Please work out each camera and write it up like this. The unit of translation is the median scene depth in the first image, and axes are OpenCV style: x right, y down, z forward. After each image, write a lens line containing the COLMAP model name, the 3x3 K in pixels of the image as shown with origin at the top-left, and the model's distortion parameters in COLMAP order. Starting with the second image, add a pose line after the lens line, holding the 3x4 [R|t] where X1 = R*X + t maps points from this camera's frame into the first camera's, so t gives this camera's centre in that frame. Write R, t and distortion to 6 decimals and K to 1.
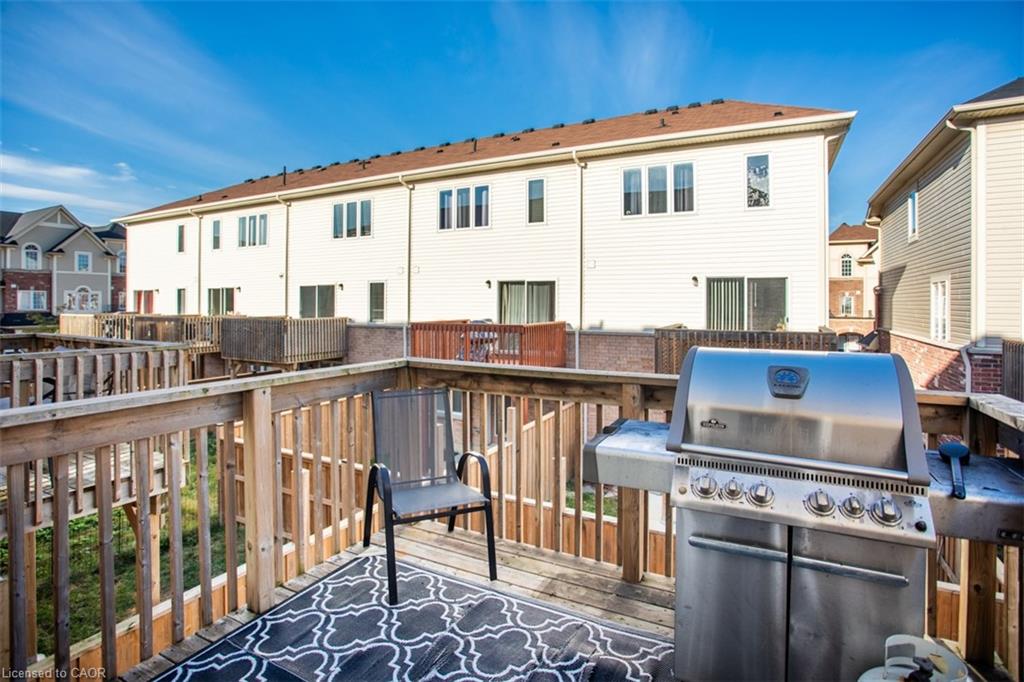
lens RADIAL K [[514.1, 0, 512.9], [0, 514.1, 303.9], [0, 0, 1]] dist [-0.069360, 0.034541]
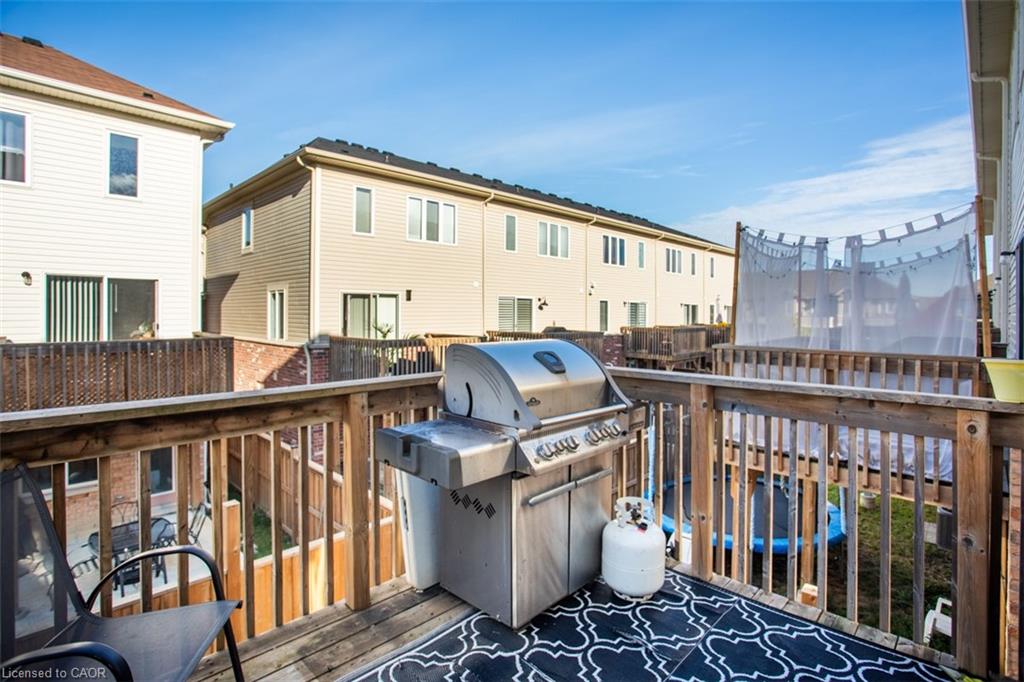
lens RADIAL K [[525.3, 0, 510.9], [0, 525.3, 309.5], [0, 0, 1]] dist [-0.062801, 0.026188]
pose [[0.289570, 0.000183, 0.957157, -0.159689], [0.001368, 0.999999, -0.000605, 0.002500], [-0.957156, 0.001484, 0.289570, 0.129053]]
